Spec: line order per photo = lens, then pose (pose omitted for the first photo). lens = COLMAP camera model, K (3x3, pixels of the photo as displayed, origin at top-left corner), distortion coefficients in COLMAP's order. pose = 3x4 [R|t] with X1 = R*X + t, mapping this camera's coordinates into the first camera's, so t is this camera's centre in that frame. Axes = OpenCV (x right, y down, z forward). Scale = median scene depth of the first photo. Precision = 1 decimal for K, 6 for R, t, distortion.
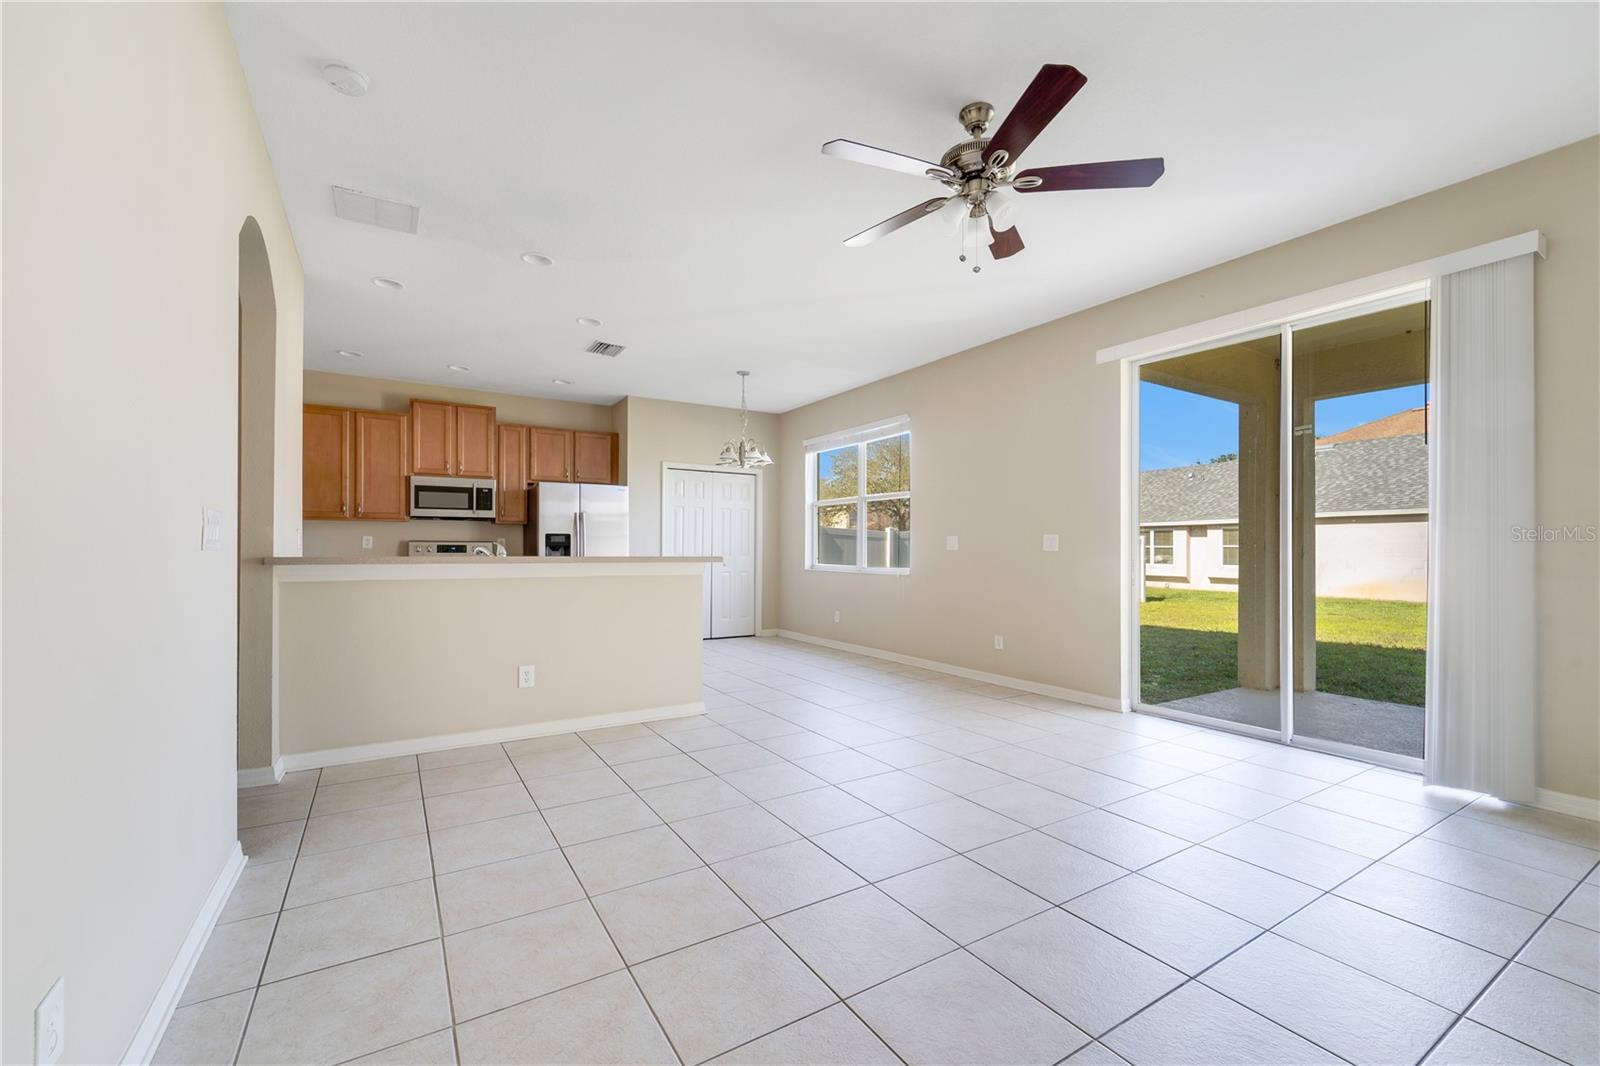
lens RADIAL K [[705.5, 0, 860.3], [0, 705.5, 542.9], [0, 0, 1]] dist [-0.001276, -0.000082]
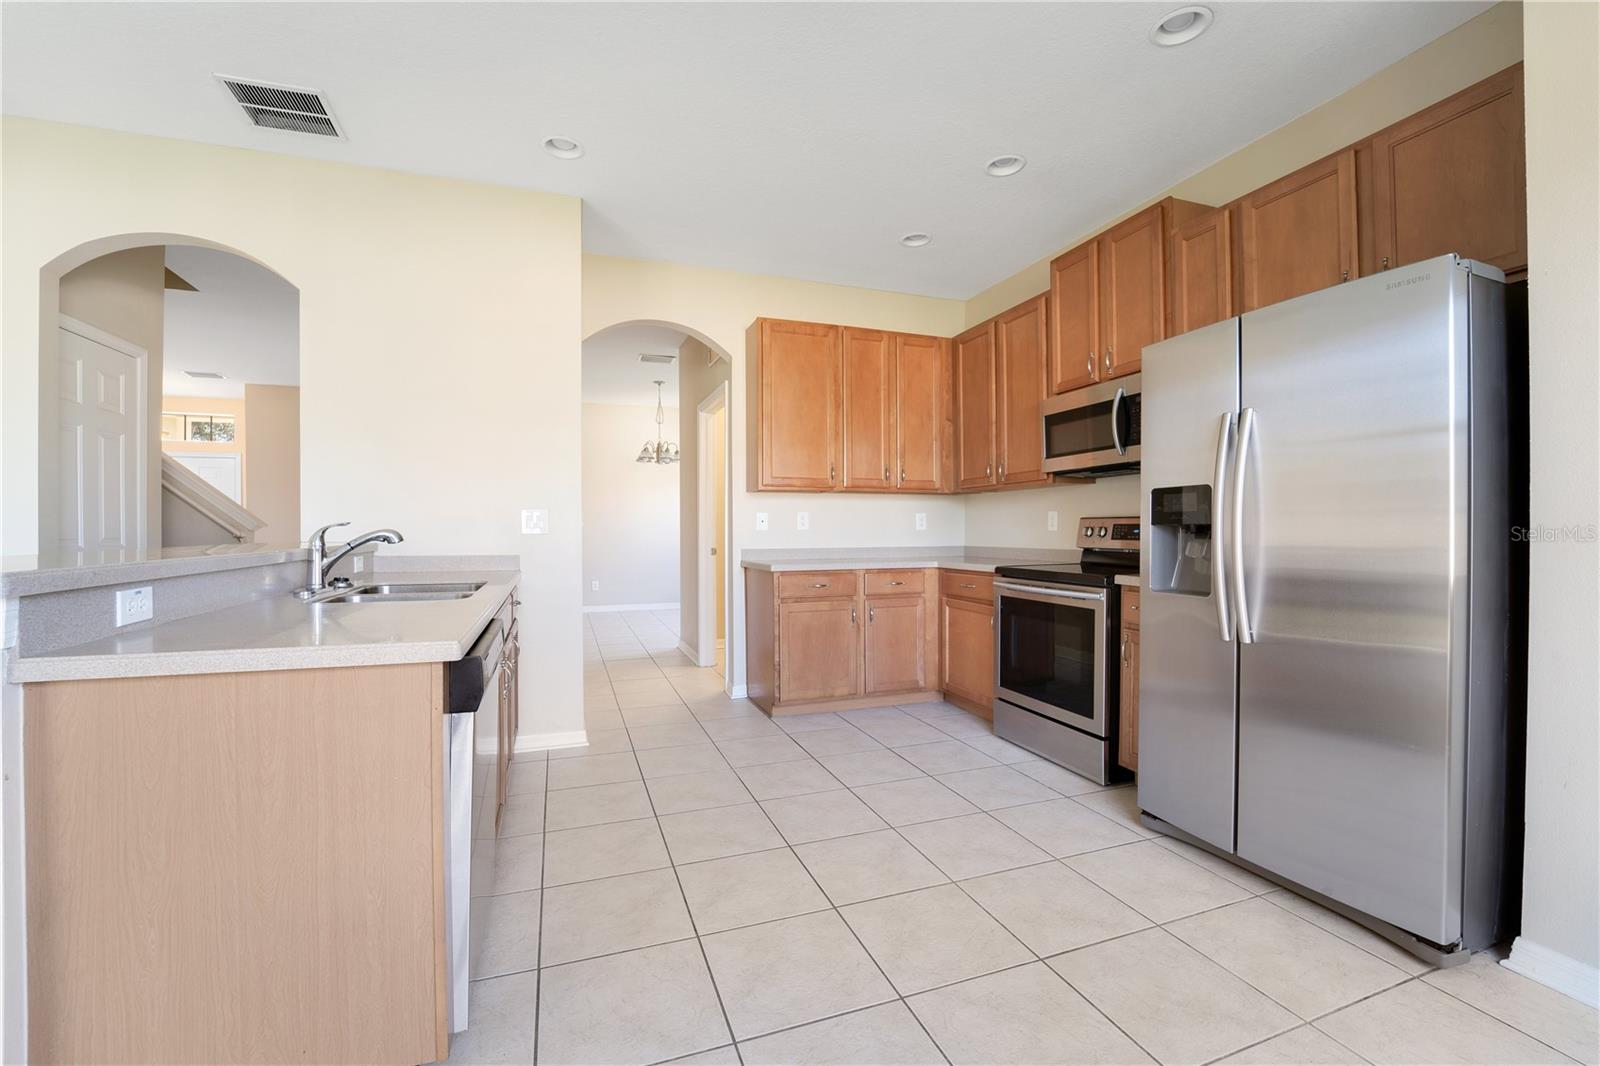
lens RADIAL K [[653.9, 0, 808.7], [0, 653.9, 532.2], [0, 0, 1]] dist [-0.024415, 0.000039]
pose [[-0.246918, 0.001811, -0.969035, -0.089143], [0.008839, 0.999961, -0.000384, 0.006642], [0.968996, -0.008660, -0.246924, 0.900980]]
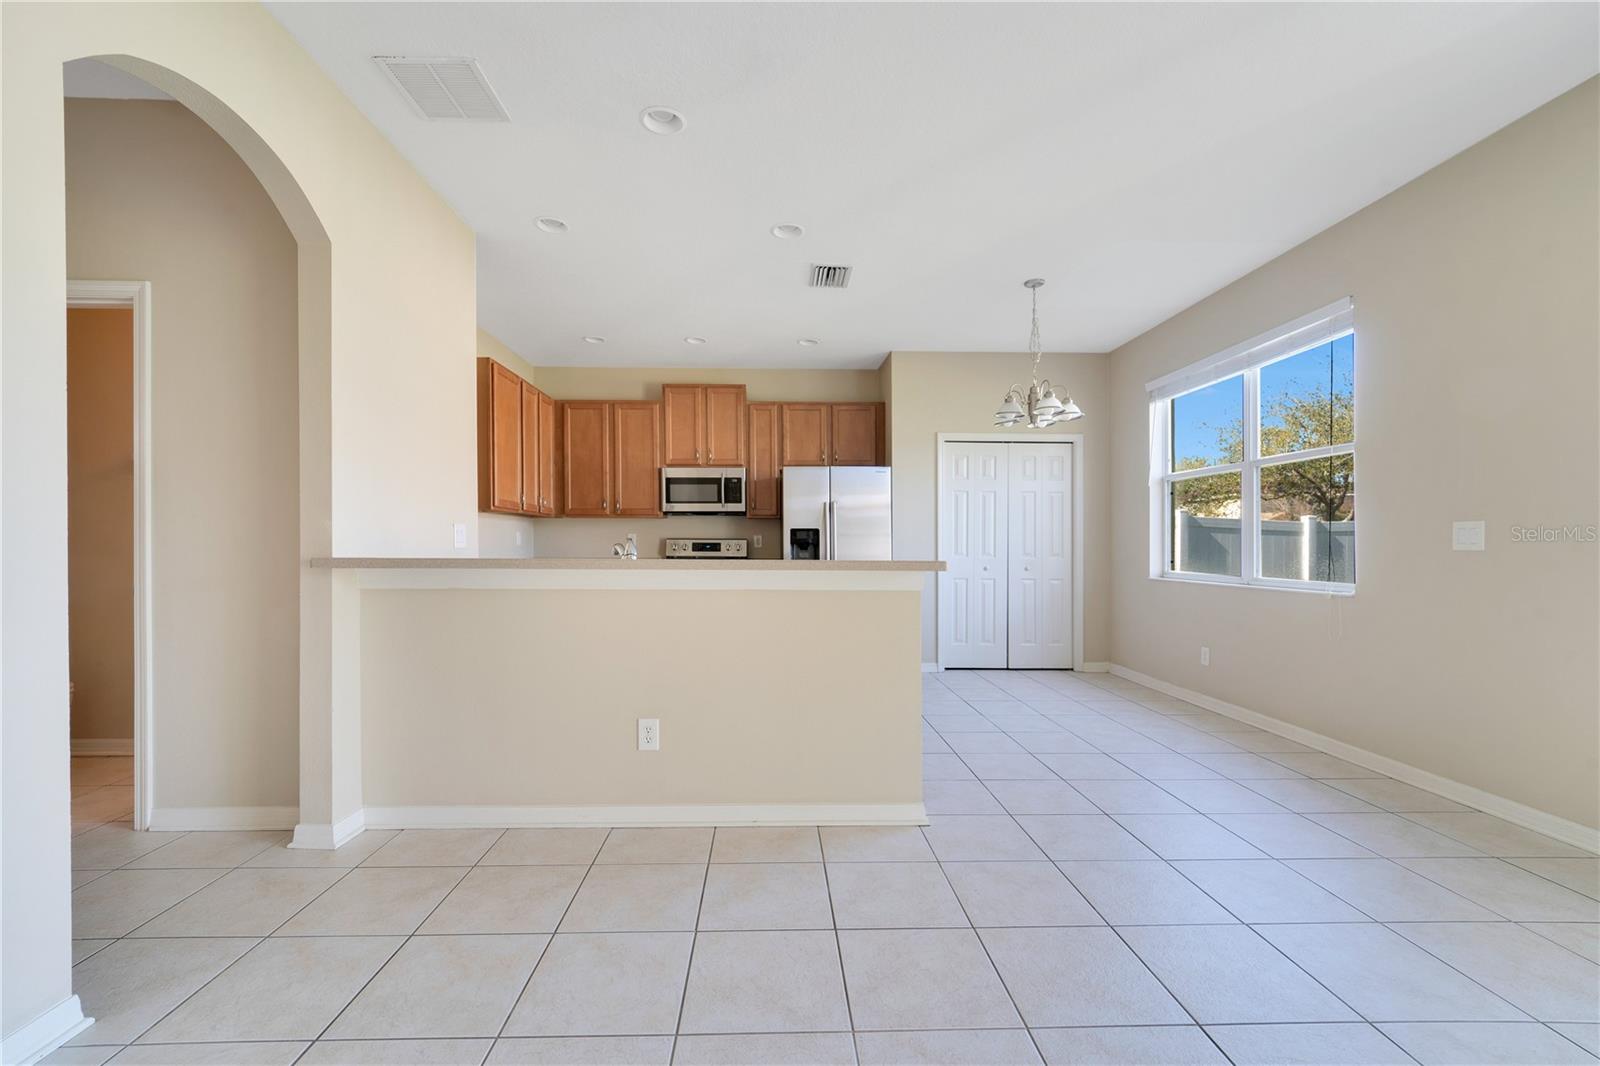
lens RADIAL K [[734.3, 0, 765.8], [0, 734.3, 548.5], [0, 0, 1]] dist [0.005967, -0.000017]
pose [[0.829531, 0.001905, -0.558457, 0.009914], [0.003820, 0.999951, 0.009085, 0.001875], [0.558447, -0.009670, 0.829484, 0.265207]]
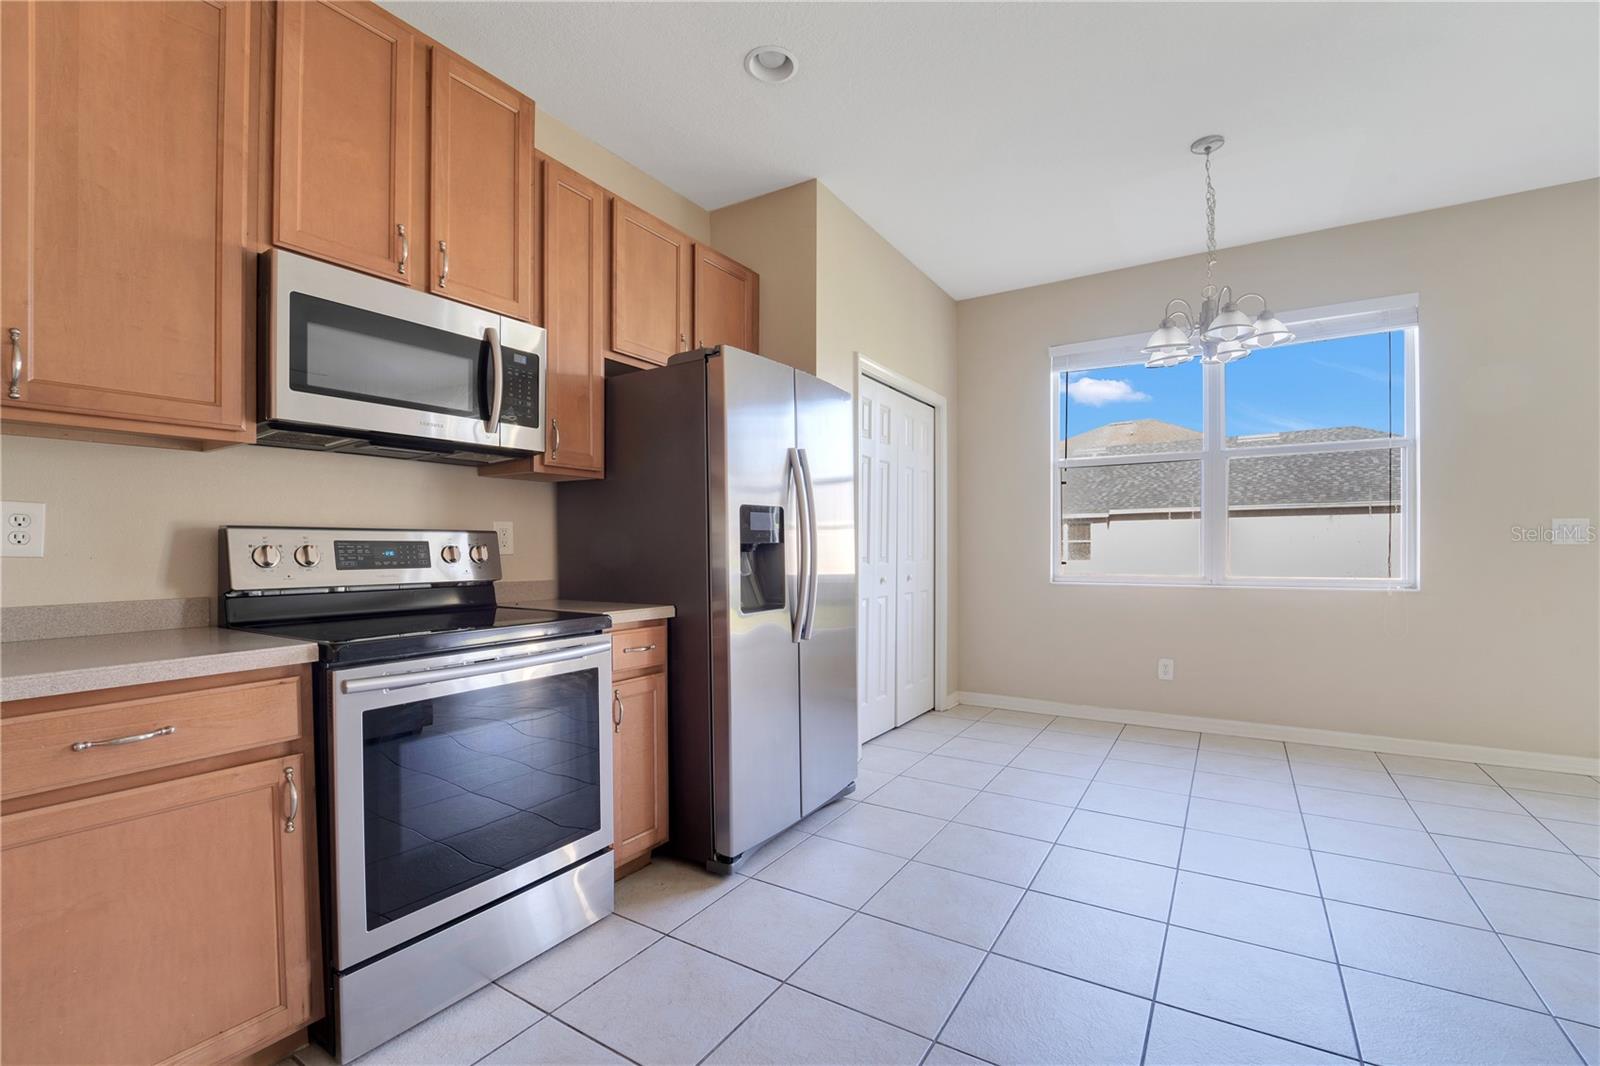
lens RADIAL K [[695.7, 0, 817.1], [0, 695.7, 545.4], [0, 0, 1]] dist [-0.018324, 0.000096]
pose [[0.914933, -0.009085, 0.403504, -0.536614], [0.006687, 0.999951, 0.007352, 0.003708], [-0.403551, -0.004029, 0.914948, 0.678637]]
